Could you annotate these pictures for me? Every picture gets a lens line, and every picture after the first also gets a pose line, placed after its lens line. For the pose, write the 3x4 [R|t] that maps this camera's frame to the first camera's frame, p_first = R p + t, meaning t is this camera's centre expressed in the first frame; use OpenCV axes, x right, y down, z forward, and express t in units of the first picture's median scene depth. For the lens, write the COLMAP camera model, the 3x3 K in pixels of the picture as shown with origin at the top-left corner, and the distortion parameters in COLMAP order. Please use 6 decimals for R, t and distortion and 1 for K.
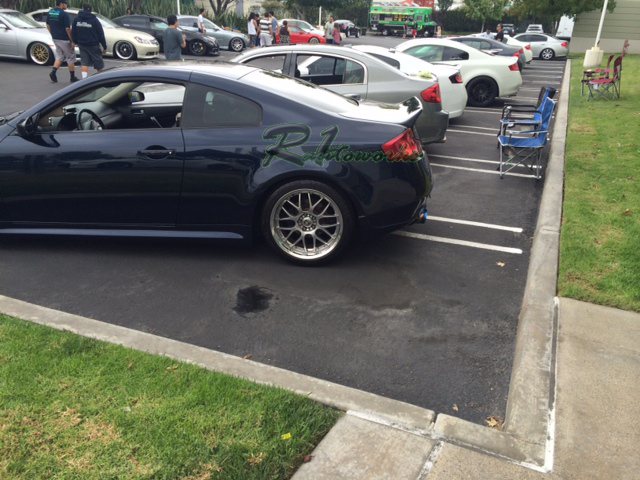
lens RADIAL K [[559.6, 0, 320.0], [0, 559.6, 240.0], [0, 0, 1]] dist [0.083936, -0.085470]
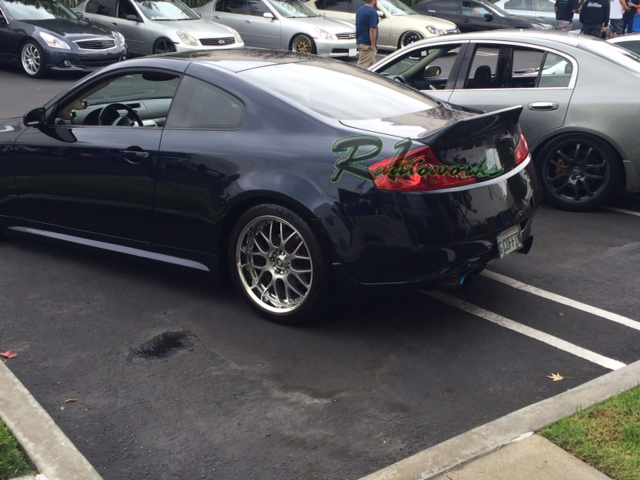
lens RADIAL K [[825.5, 0, 320.0], [0, 825.5, 240.0], [0, 0, 1]] dist [0.067811, -0.008729]
pose [[0.852127, 0.125726, -0.508008, 0.571113], [-0.172252, 0.984006, -0.045405, -0.020199], [0.494174, 0.126196, 0.860155, 0.088976]]
